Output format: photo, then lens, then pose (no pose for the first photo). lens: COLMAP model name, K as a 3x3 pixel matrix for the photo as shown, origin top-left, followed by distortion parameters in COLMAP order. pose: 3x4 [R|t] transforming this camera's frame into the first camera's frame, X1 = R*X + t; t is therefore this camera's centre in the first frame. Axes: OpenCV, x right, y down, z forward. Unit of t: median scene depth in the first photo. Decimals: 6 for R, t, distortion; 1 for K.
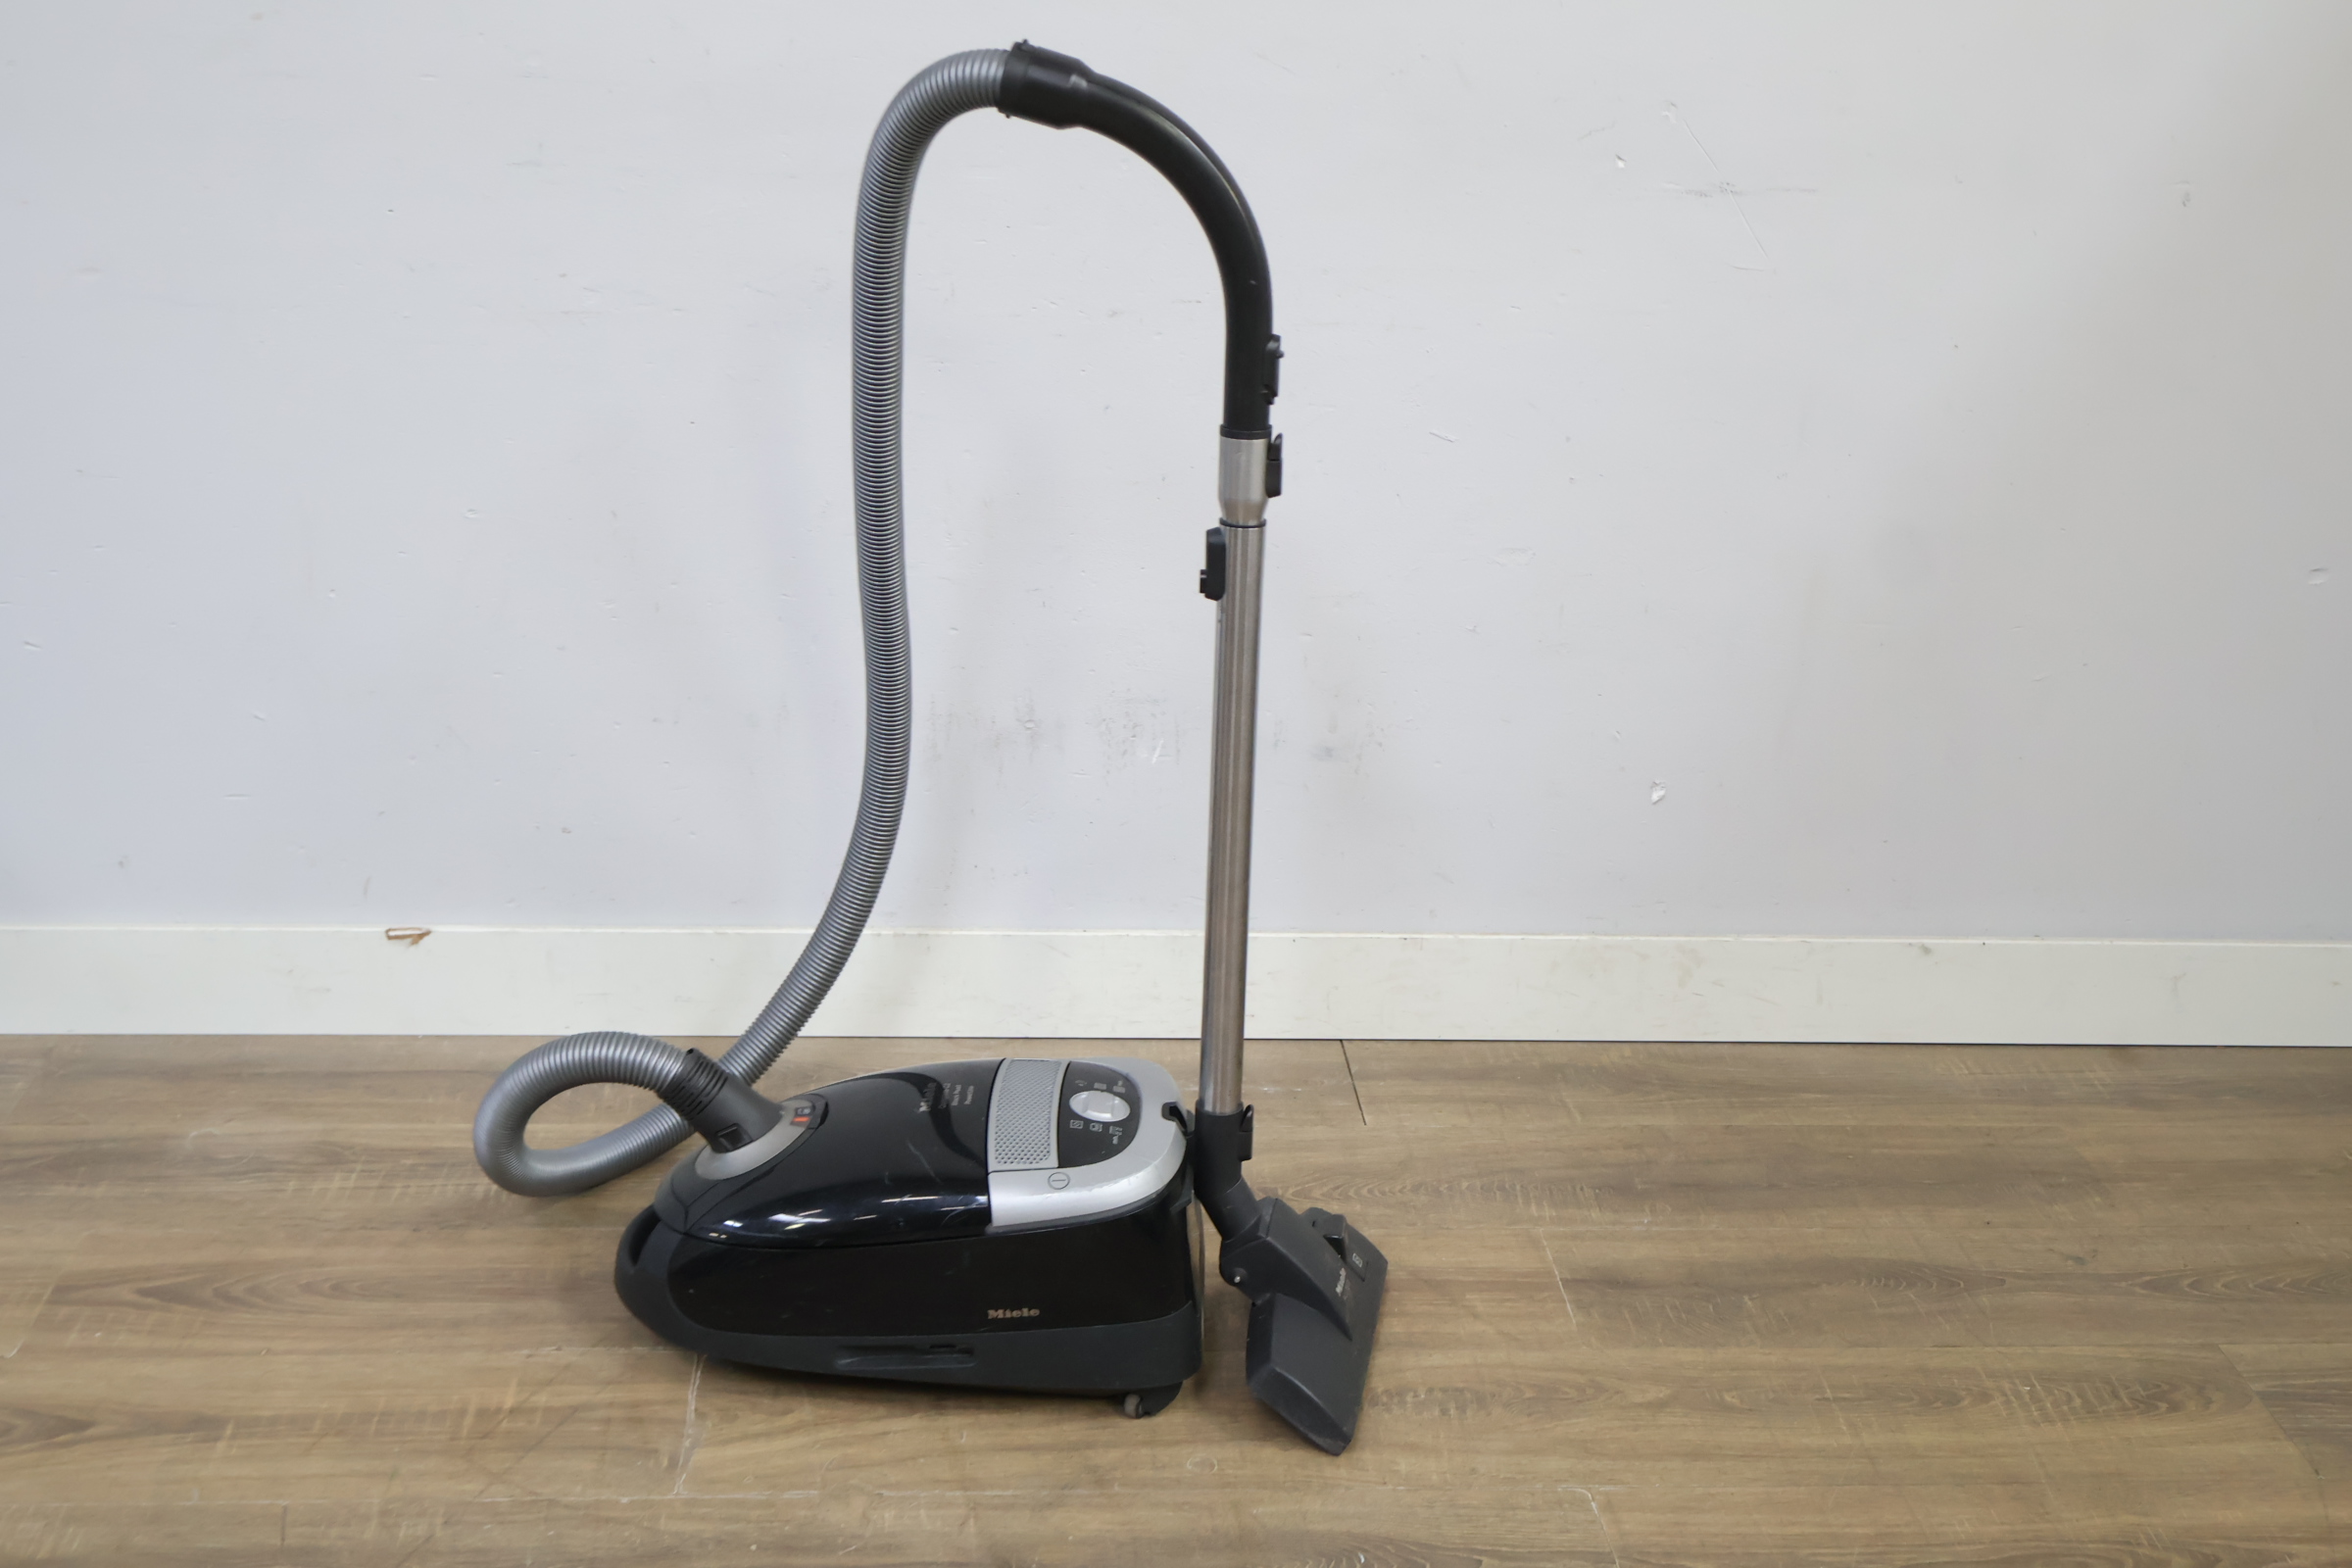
lens RADIAL K [[2763.6, 0, 1155.8], [0, 2763.6, 796.7], [0, 0, 1]] dist [-0.005563, 0.000000]
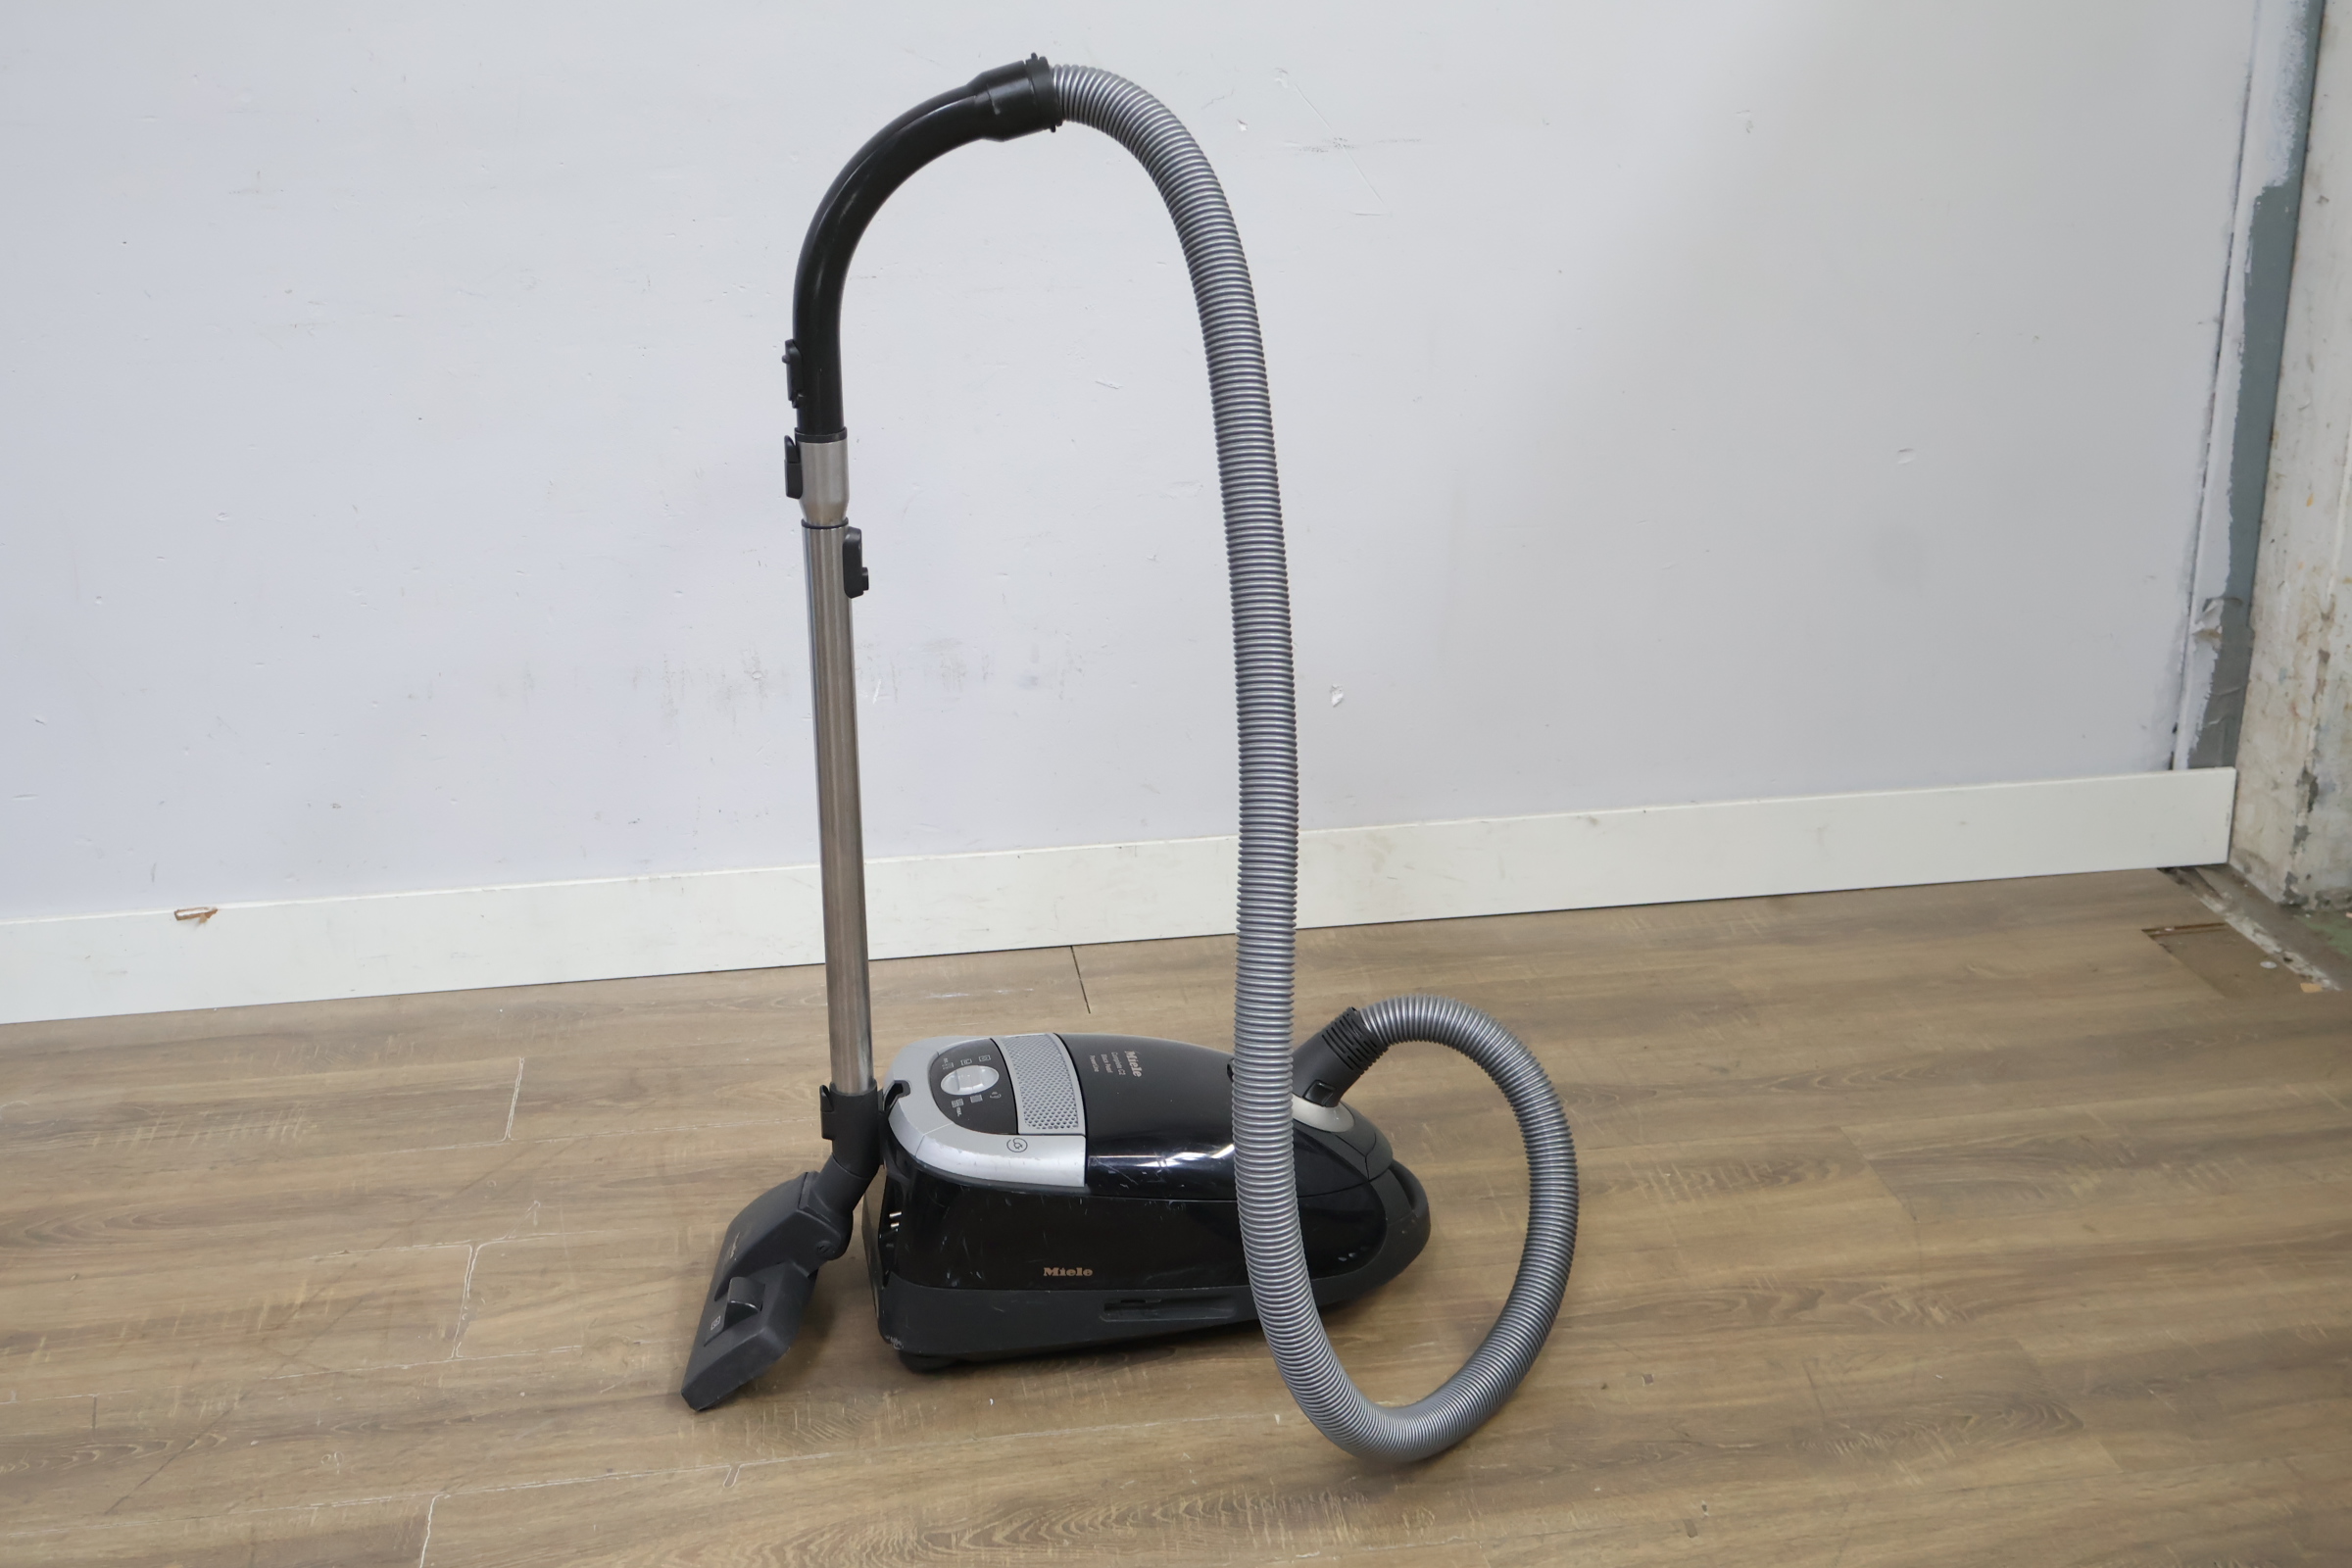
lens RADIAL K [[2763.6, 0, 1173.2], [0, 2763.6, 787.7], [0, 0, 1]] dist [-0.005563, 0.000000]
pose [[0.995467, -0.078839, 0.053204, 0.066438], [0.079984, 0.996601, -0.019733, 0.062106], [-0.051468, 0.023899, 0.998389, -0.116722]]
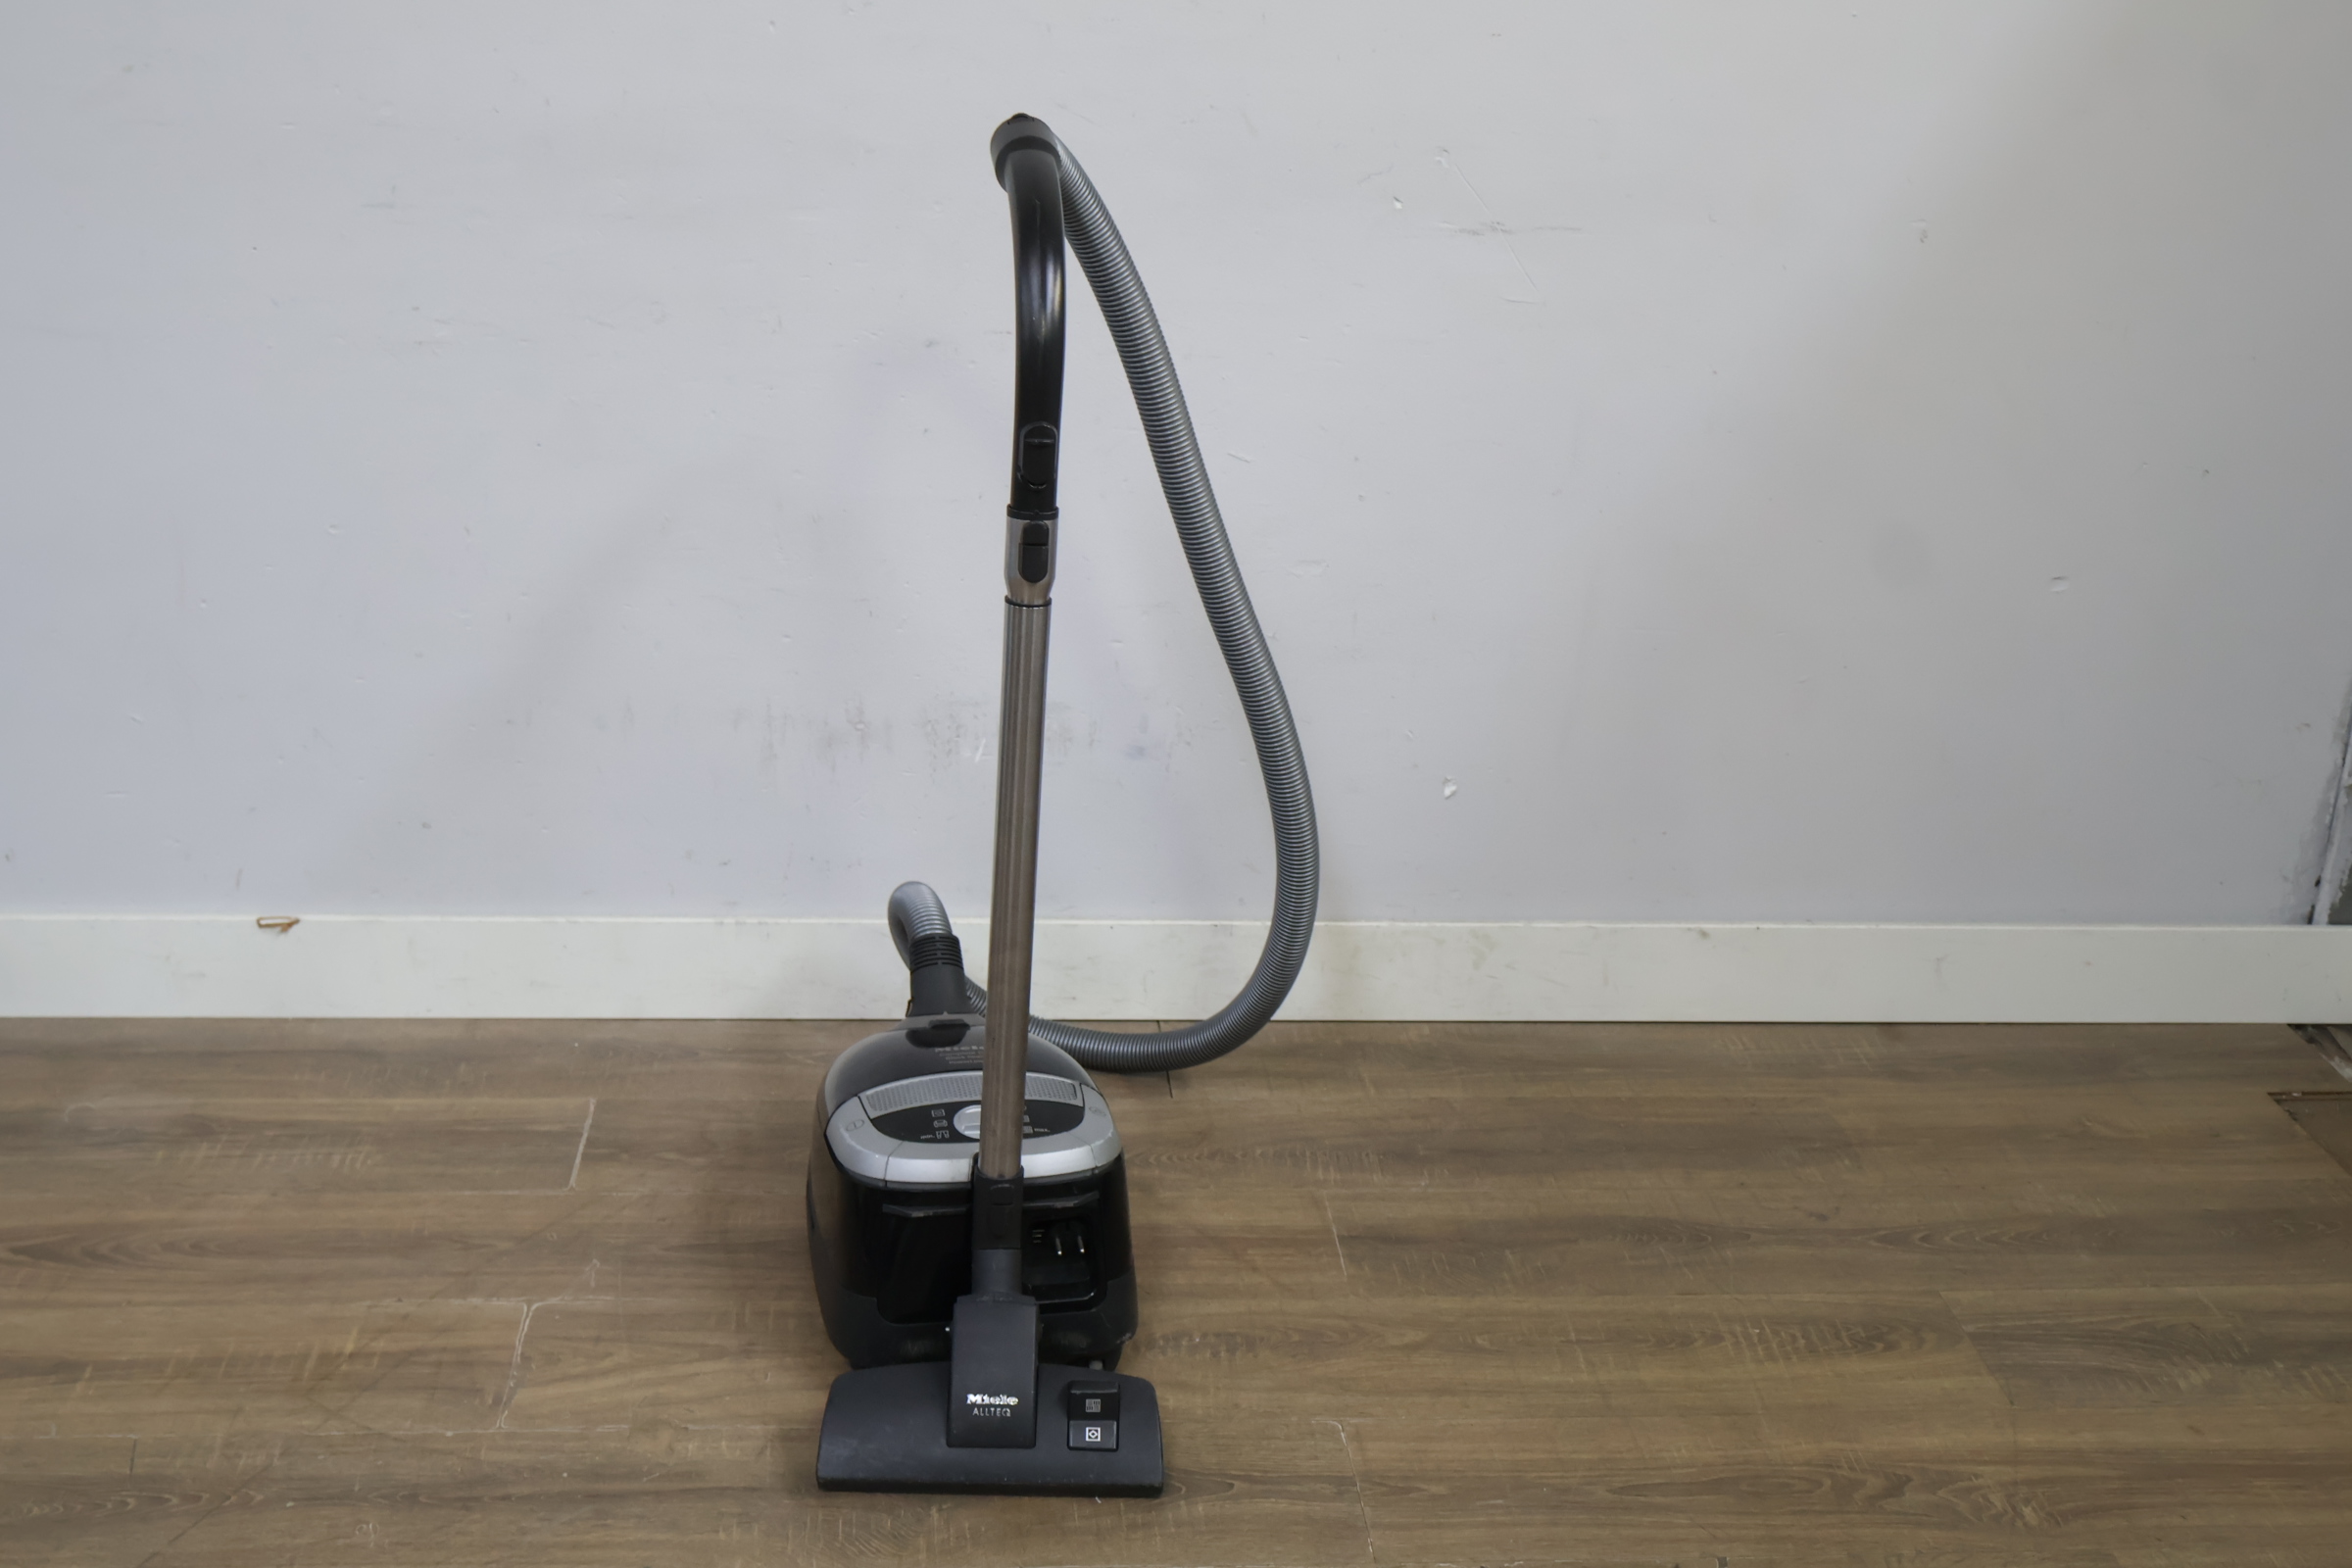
lens RADIAL K [[2763.6, 0, 1156.7], [0, 2763.6, 773.9], [0, 0, 1]] dist [-0.005563, 0.000000]
pose [[0.999916, -0.002555, 0.012694, 0.065537], [0.002741, 0.999889, -0.014669, 0.010314], [-0.012655, 0.014703, 0.999812, -0.085513]]
